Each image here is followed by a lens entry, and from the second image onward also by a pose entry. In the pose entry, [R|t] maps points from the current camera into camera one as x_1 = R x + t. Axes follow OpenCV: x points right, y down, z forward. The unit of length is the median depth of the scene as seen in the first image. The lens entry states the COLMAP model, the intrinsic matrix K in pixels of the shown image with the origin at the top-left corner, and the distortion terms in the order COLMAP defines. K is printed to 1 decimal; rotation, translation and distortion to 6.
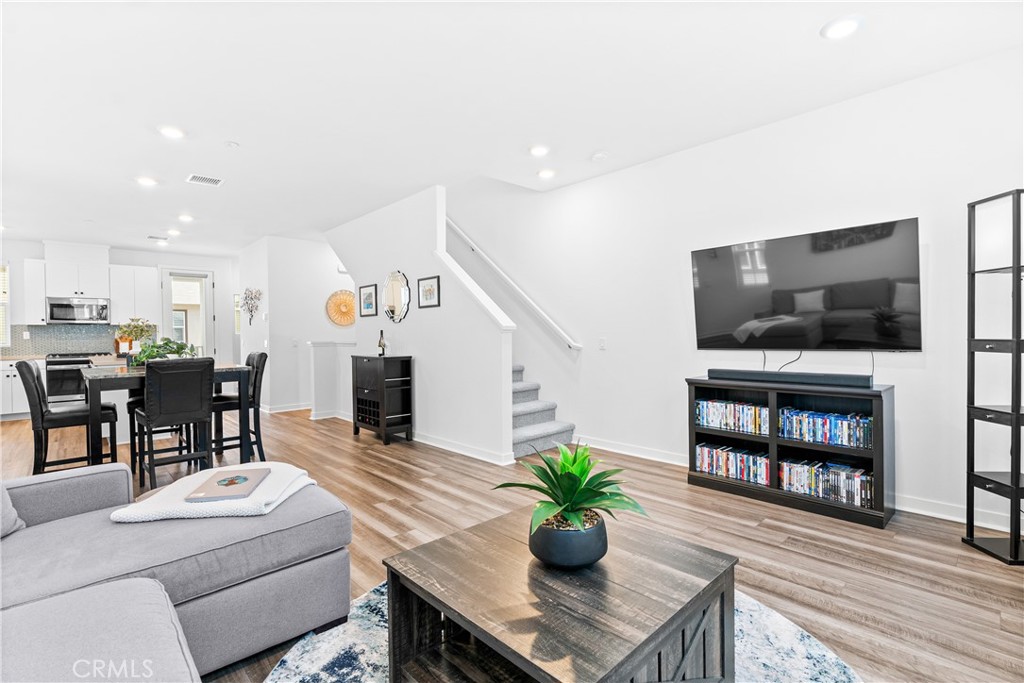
lens RADIAL K [[478.0, 0, 512.0], [0, 478.0, 341.5], [0, 0, 1]] dist [-0.003855, 0.000360]
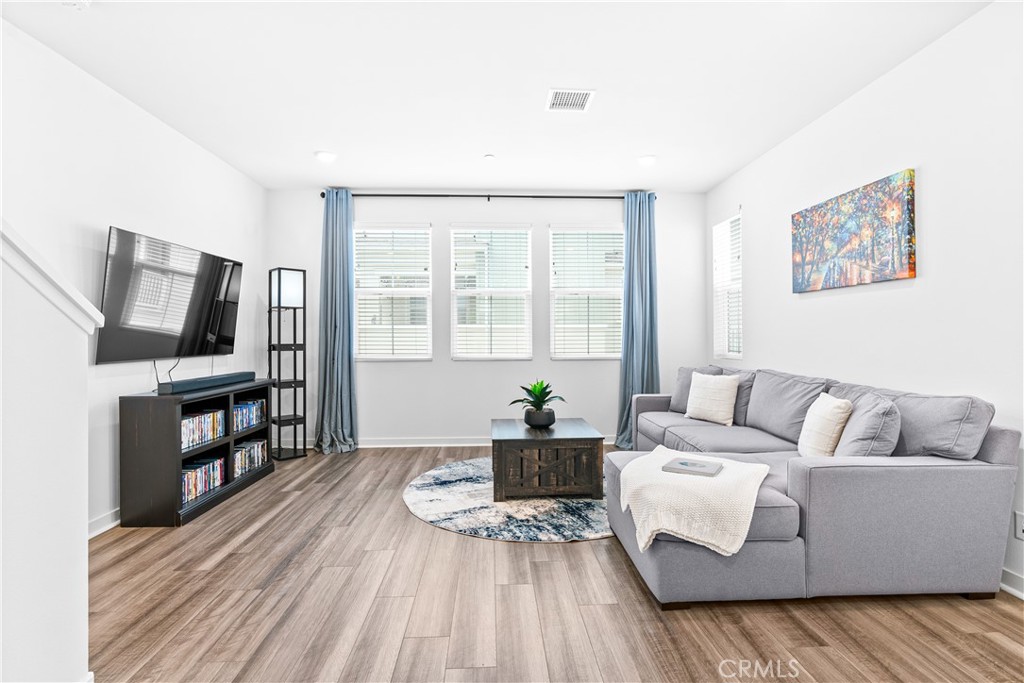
lens RADIAL K [[478.0, 0, 512.0], [0, 478.0, 341.5], [0, 0, 1]] dist [-0.003855, 0.000360]
pose [[-0.762430, 0.010404, 0.646987, -0.627111], [0.023723, 0.999648, 0.011882, -0.011946], [-0.646636, 0.024408, -0.762408, 1.345337]]
